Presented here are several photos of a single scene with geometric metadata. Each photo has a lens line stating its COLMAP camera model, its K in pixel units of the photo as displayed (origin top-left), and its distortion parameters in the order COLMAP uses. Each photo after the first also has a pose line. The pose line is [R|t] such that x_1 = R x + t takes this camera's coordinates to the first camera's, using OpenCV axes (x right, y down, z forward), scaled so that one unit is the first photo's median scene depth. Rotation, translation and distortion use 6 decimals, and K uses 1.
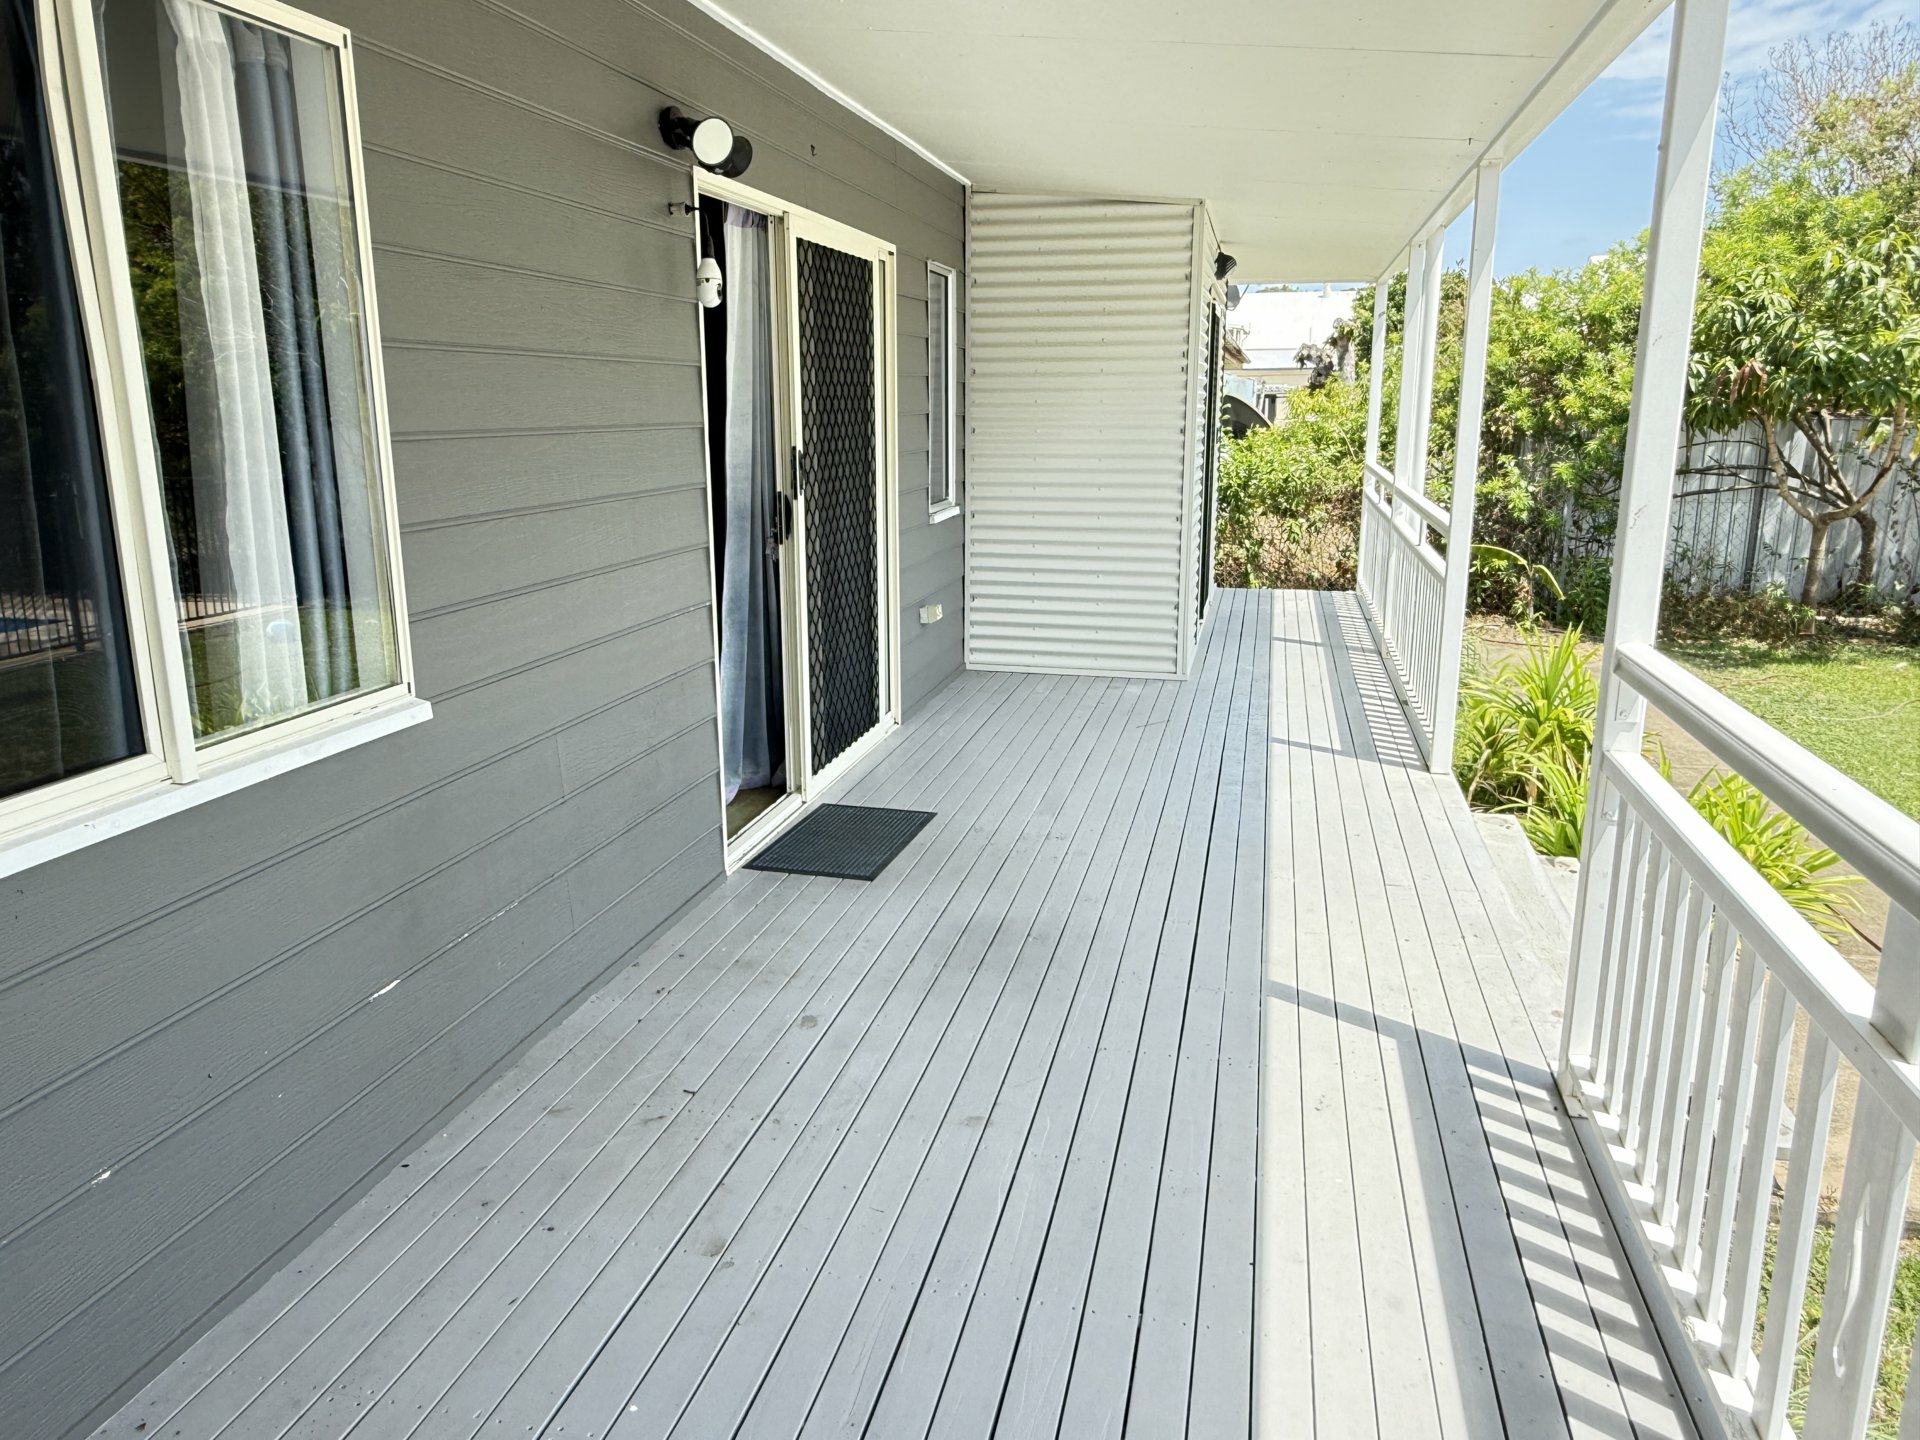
lens RADIAL K [[1356.3, 0, 961.5], [0, 1356.3, 714.3], [0, 0, 1]] dist [0.044342, -0.020410]
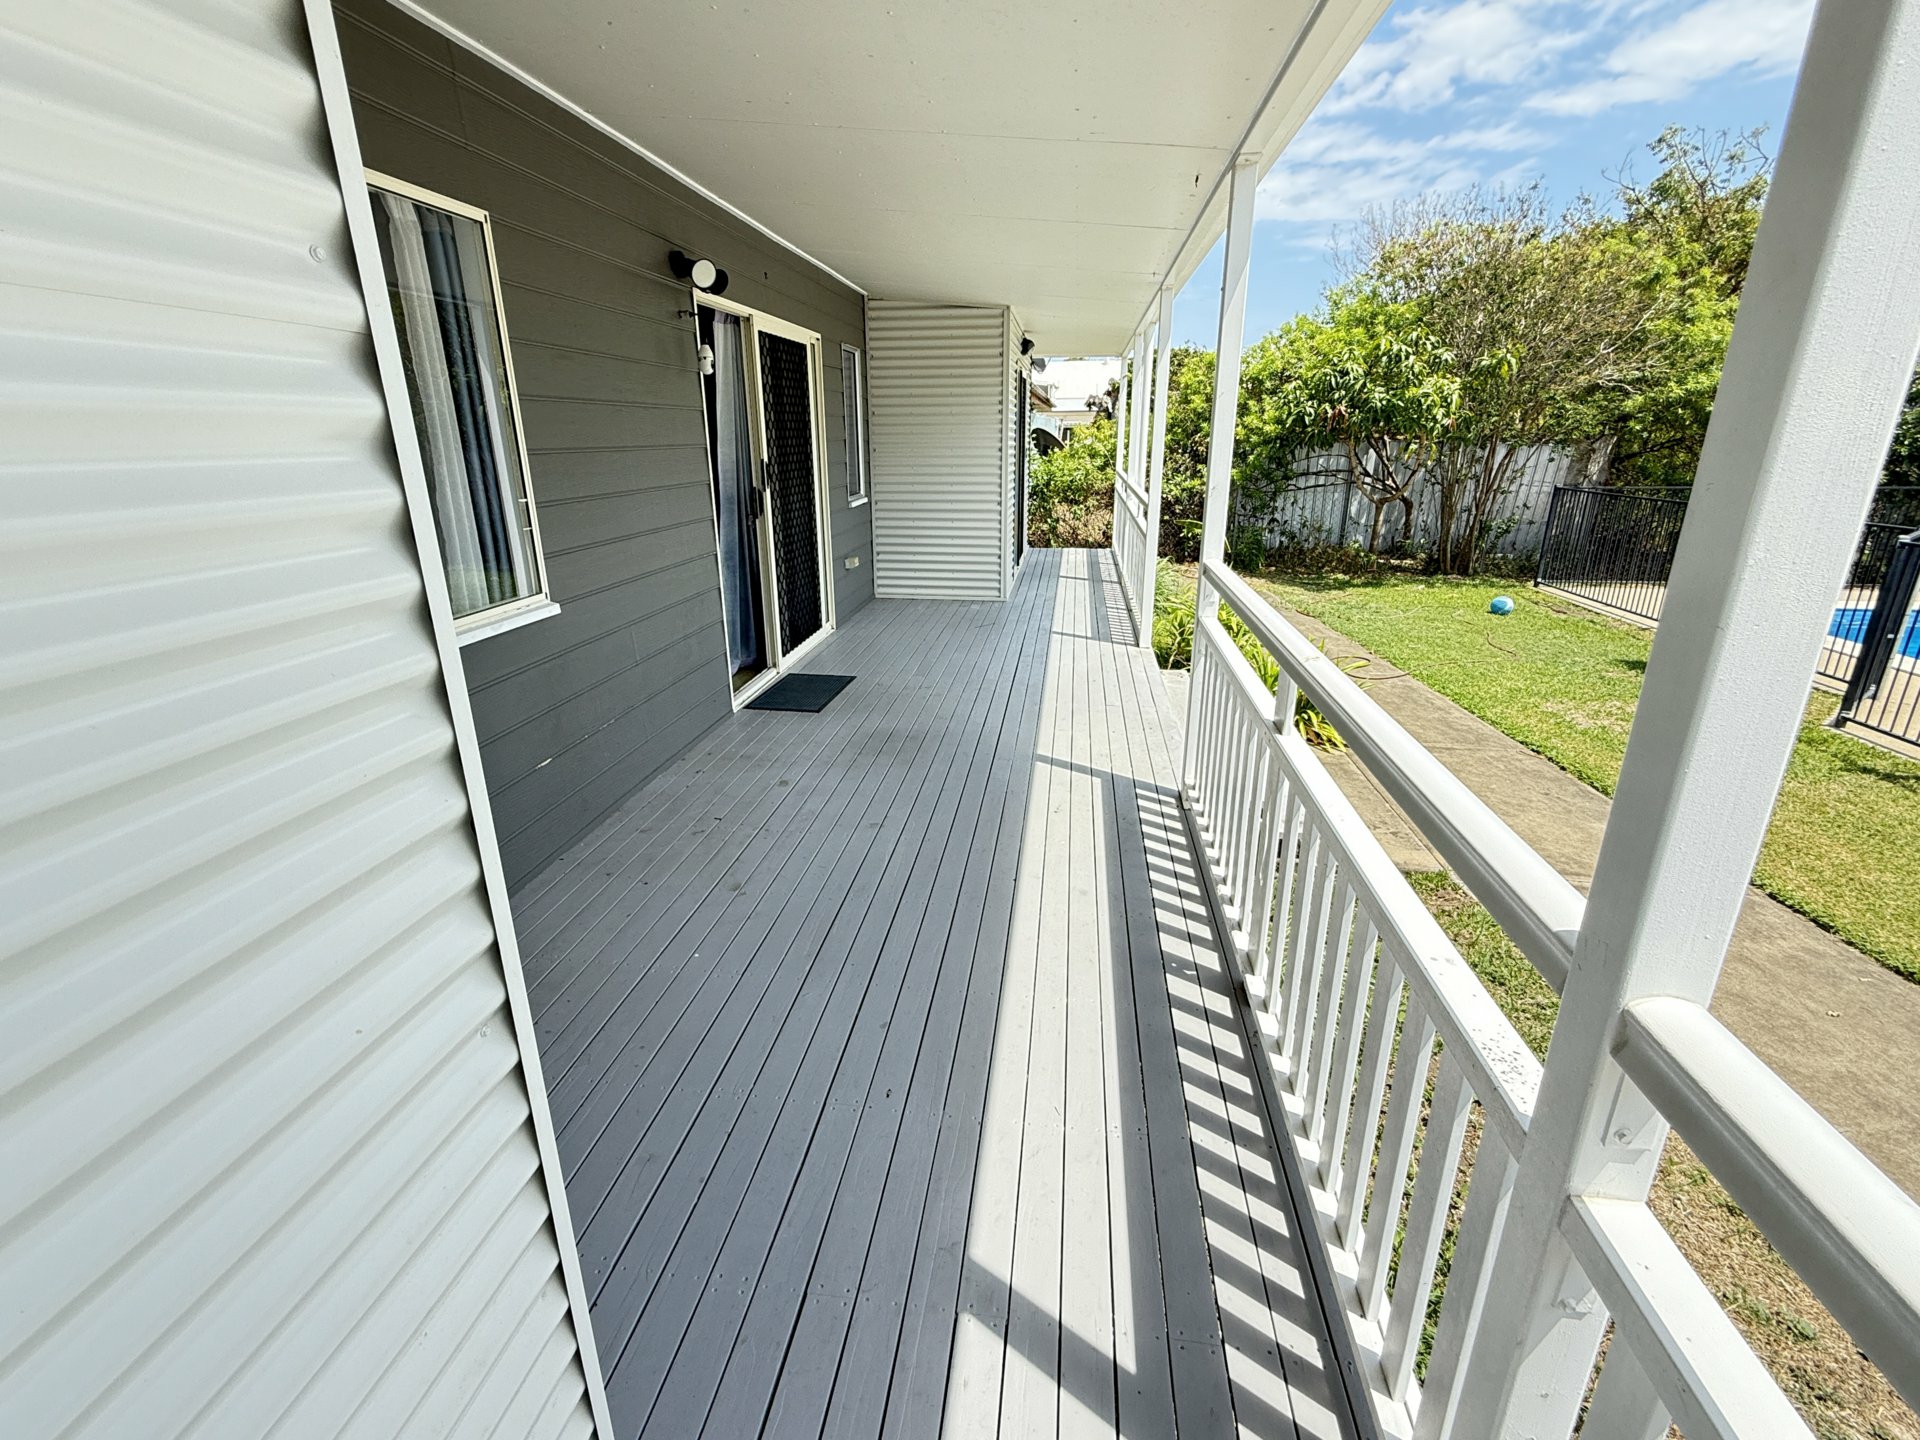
lens RADIAL K [[861.7, 0, 957.1], [0, 861.7, 712.0], [0, 0, 1]] dist [0.026385, -0.000652]
pose [[0.996145, -0.031943, 0.081695, 0.018559], [0.024824, 0.995924, 0.086710, 0.026524], [-0.084132, -0.084348, 0.992878, -0.103479]]
